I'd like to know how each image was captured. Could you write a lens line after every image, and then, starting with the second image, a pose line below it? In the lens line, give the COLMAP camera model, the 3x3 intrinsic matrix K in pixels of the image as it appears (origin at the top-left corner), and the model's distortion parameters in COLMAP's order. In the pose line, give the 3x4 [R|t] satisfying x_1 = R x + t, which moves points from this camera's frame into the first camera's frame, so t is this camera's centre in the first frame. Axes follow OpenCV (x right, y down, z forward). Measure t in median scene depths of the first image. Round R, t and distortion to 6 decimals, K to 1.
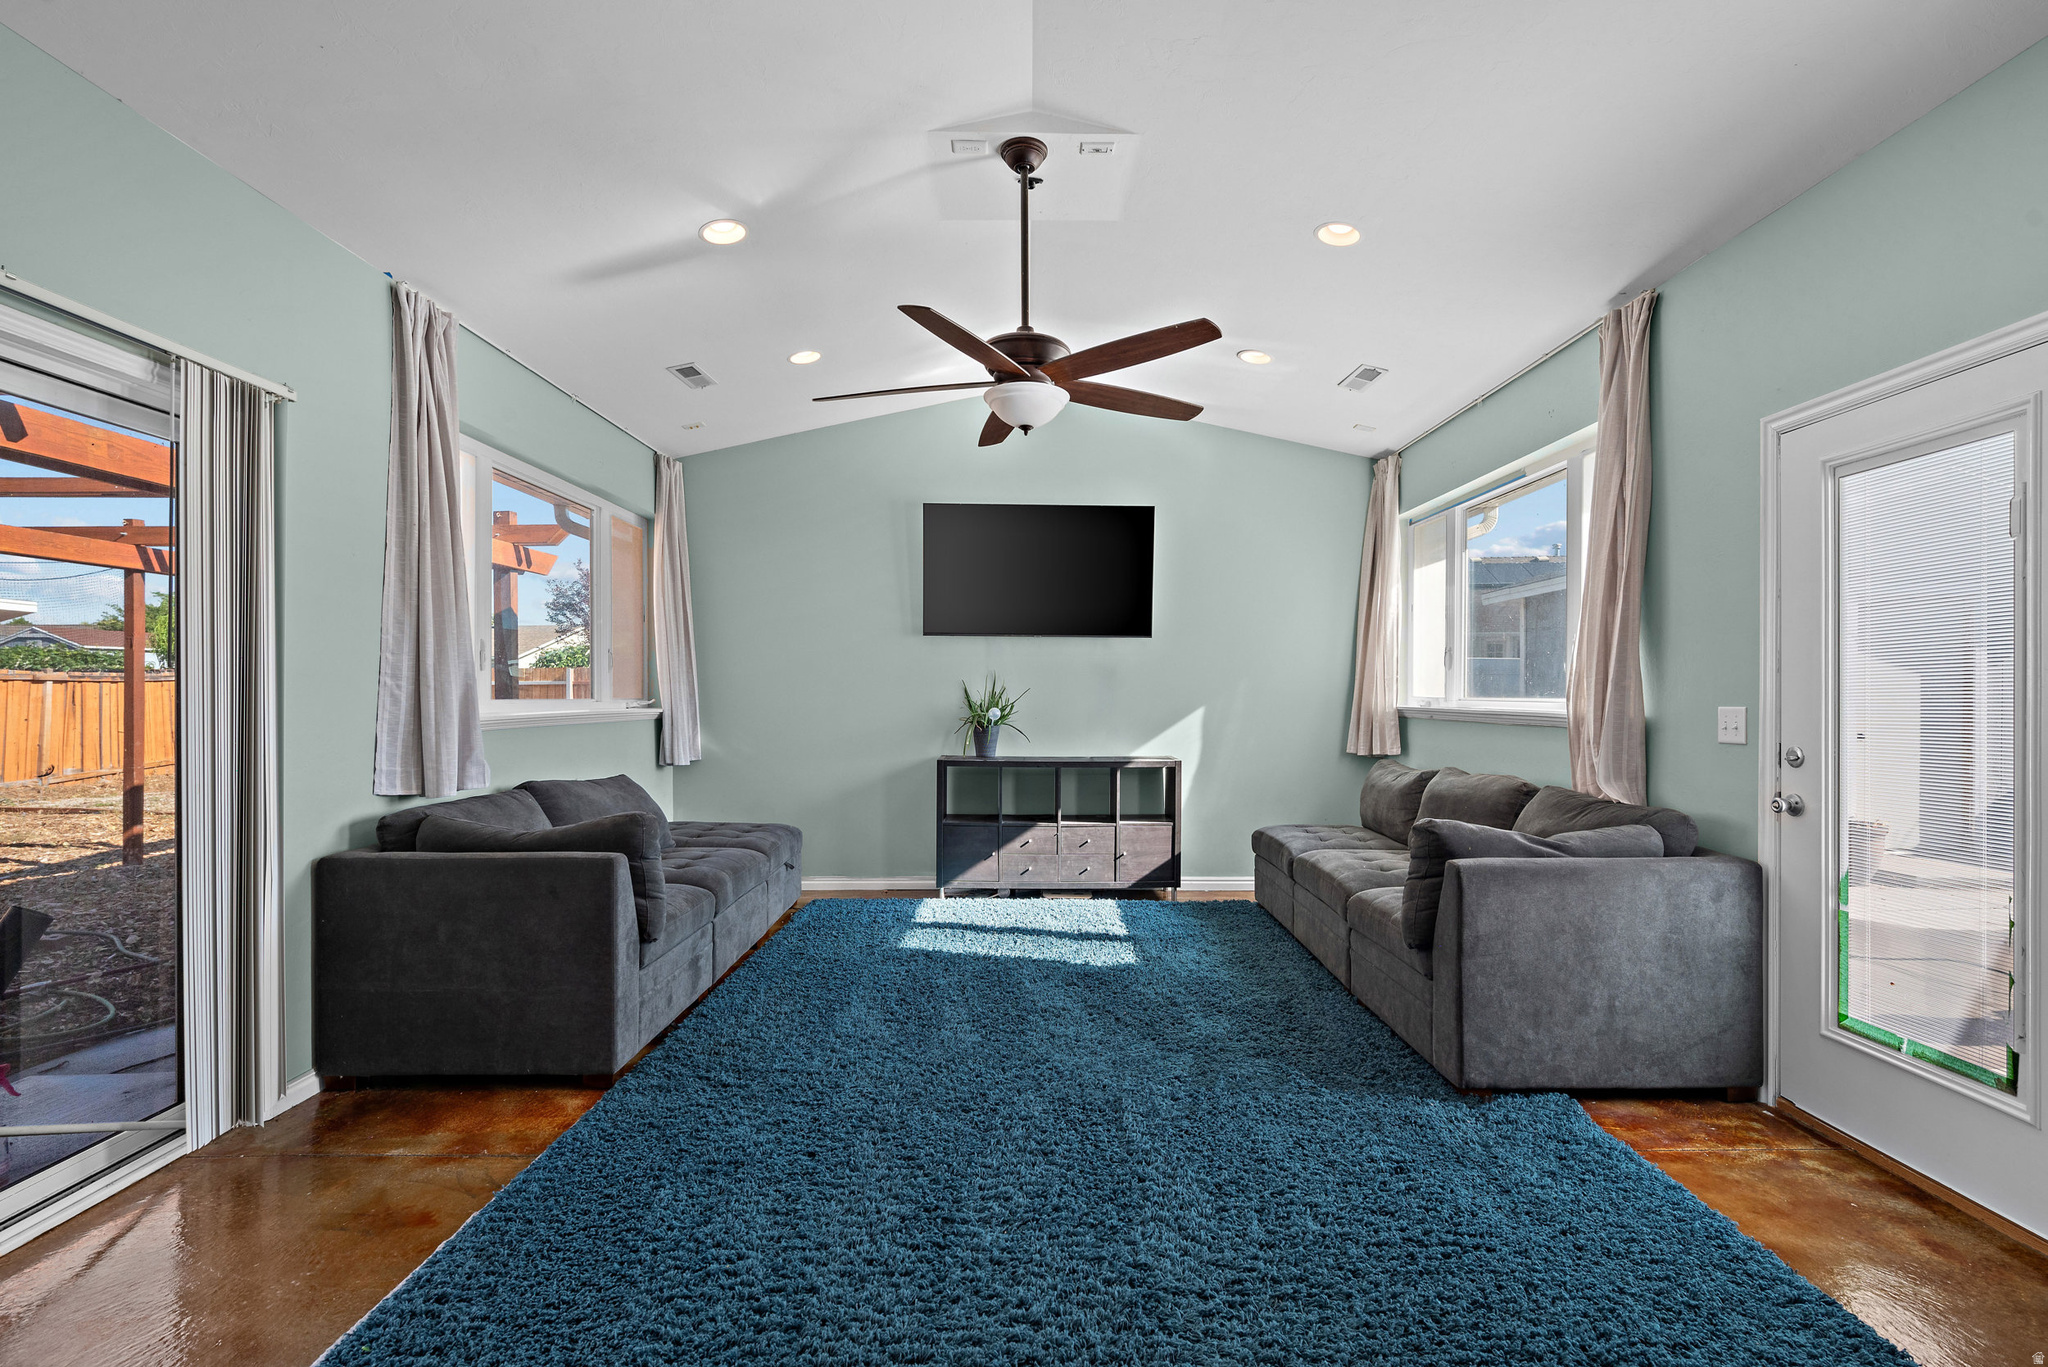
lens RADIAL K [[964.3, 0, 1033.5], [0, 964.3, 697.0], [0, 0, 1]] dist [0.001928, -0.000607]
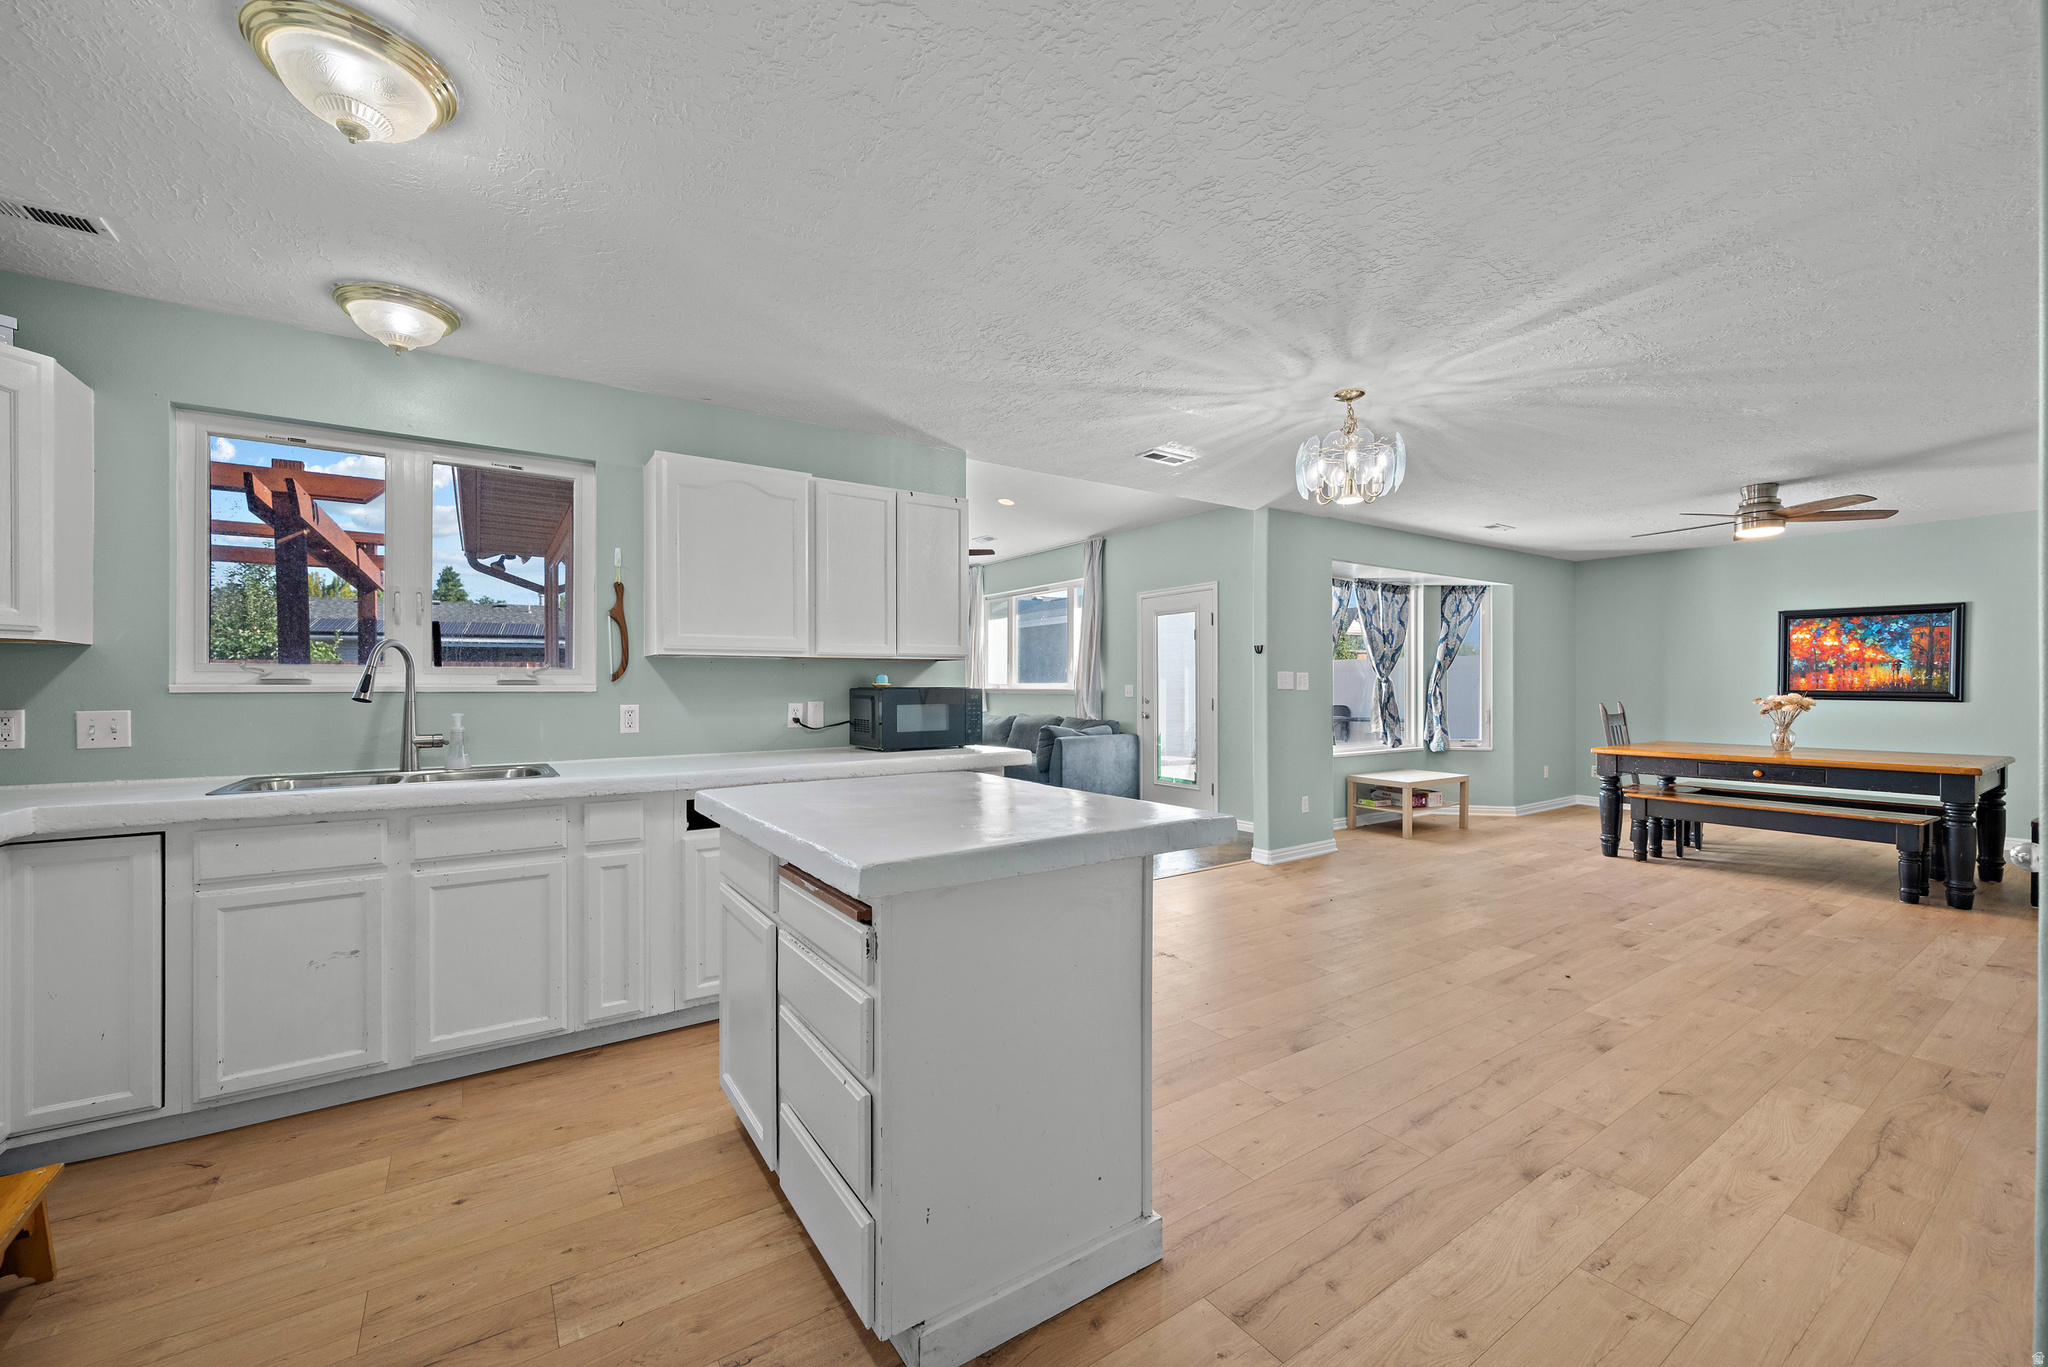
lens RADIAL K [[815.5, 0, 1027.9], [0, 815.5, 688.0], [0, 0, 1]] dist [0.002844, -0.000525]
pose [[0.833533, -0.004799, 0.552448, -0.823567], [0.004846, 0.999987, 0.001375, 0.012202], [-0.552448, 0.001531, 0.833546, -0.826458]]
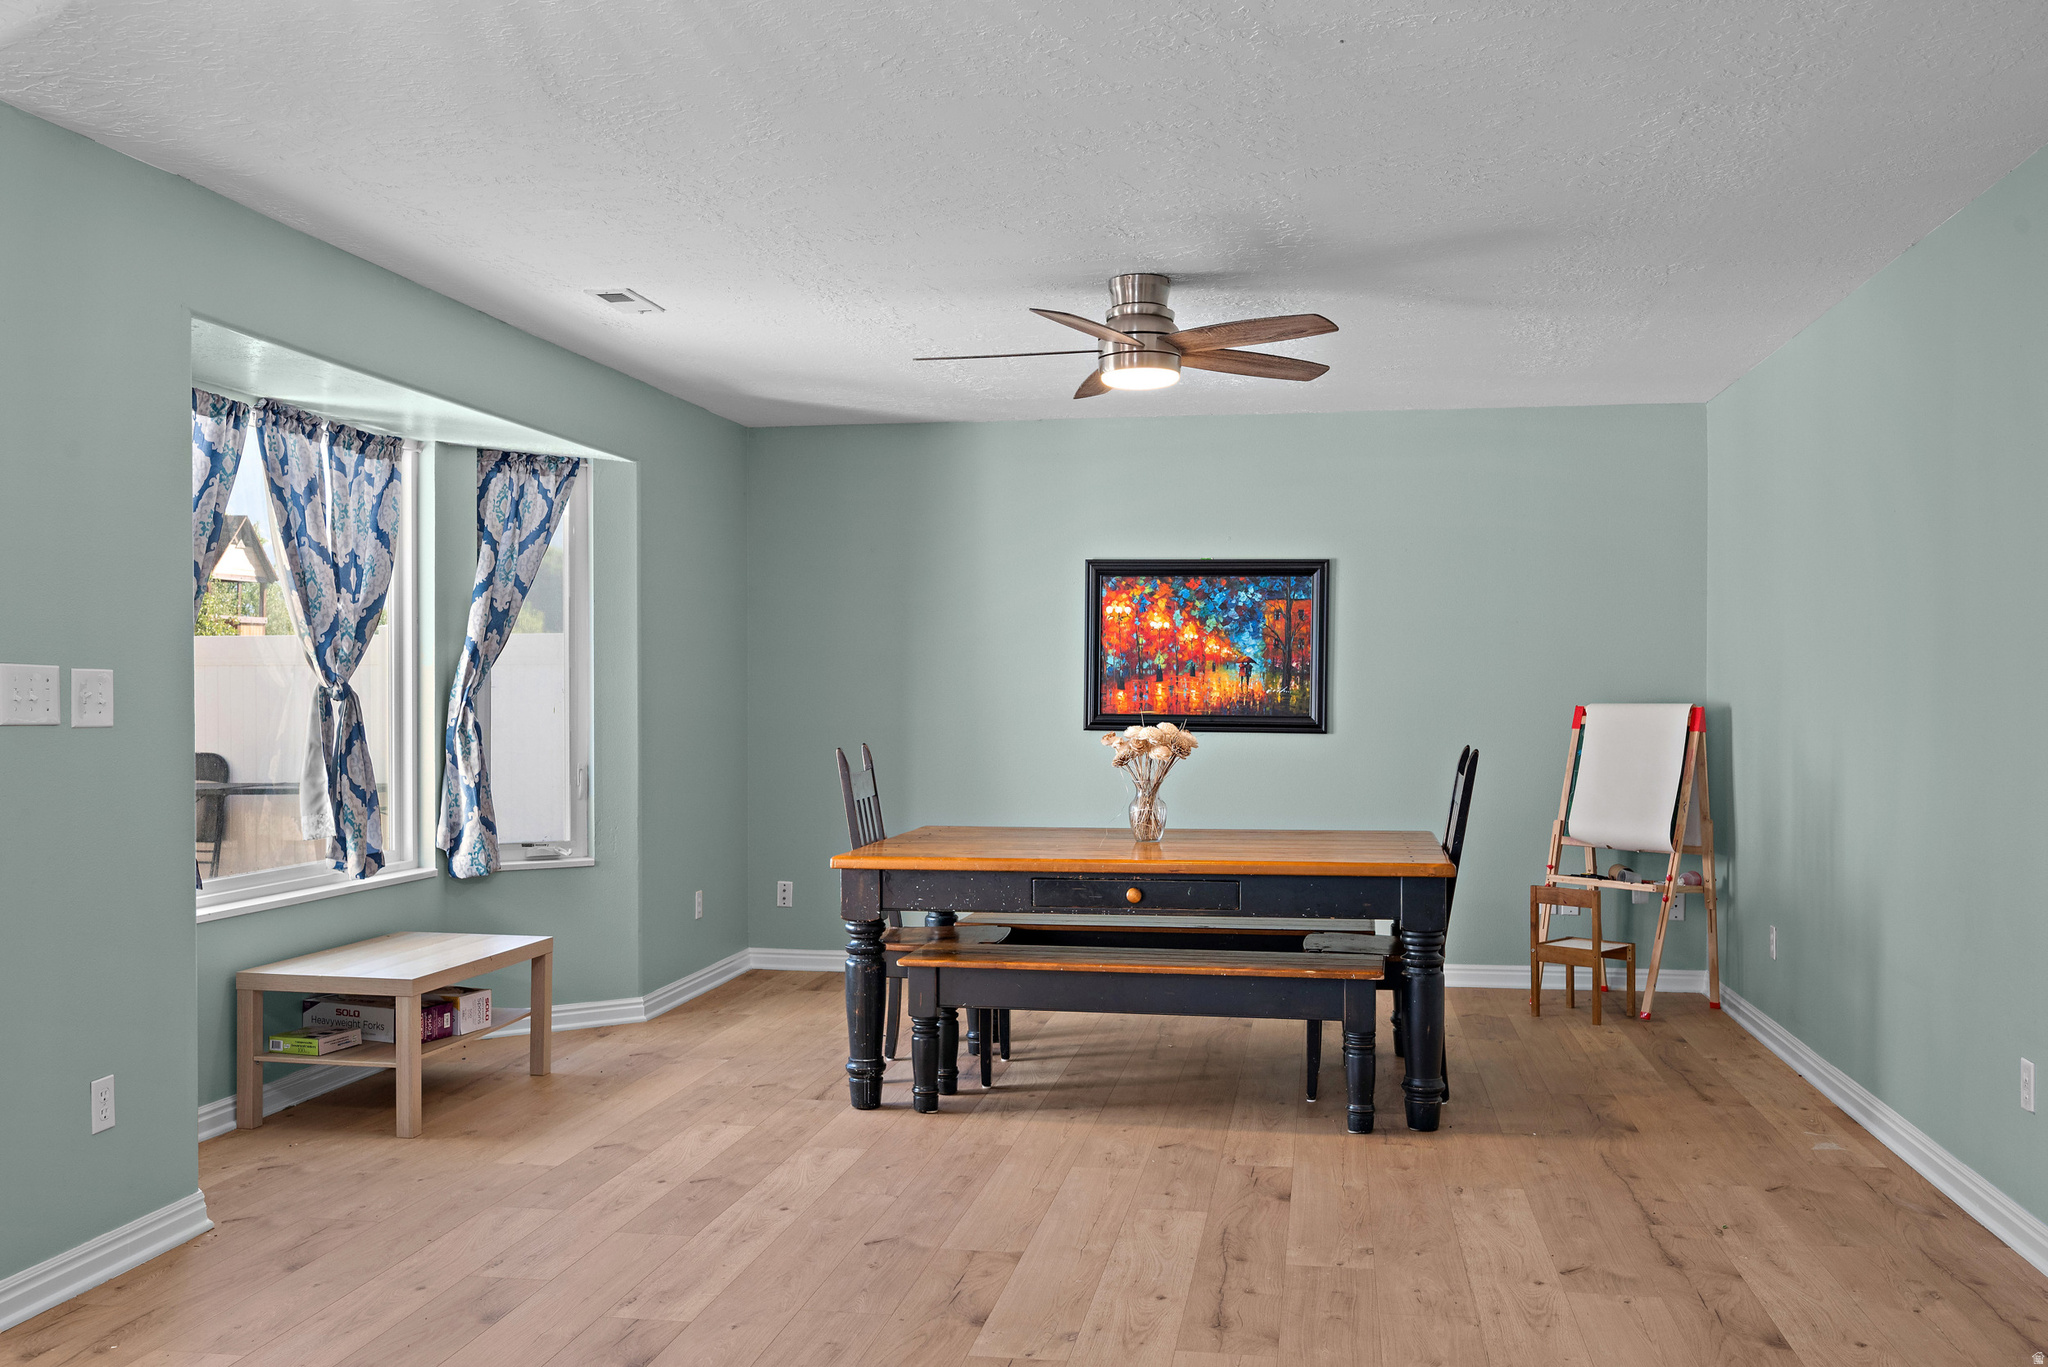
lens RADIAL K [[1801.0, 0, 1033.5], [0, 1801.0, 705.5], [0, 0, 1]] dist [-0.001429, 0.001748]
pose [[0.181532, -0.006952, 0.983361, -0.440869], [0.004499, 0.999970, 0.006238, 0.005085], [-0.983375, 0.003292, 0.181558, -0.534400]]
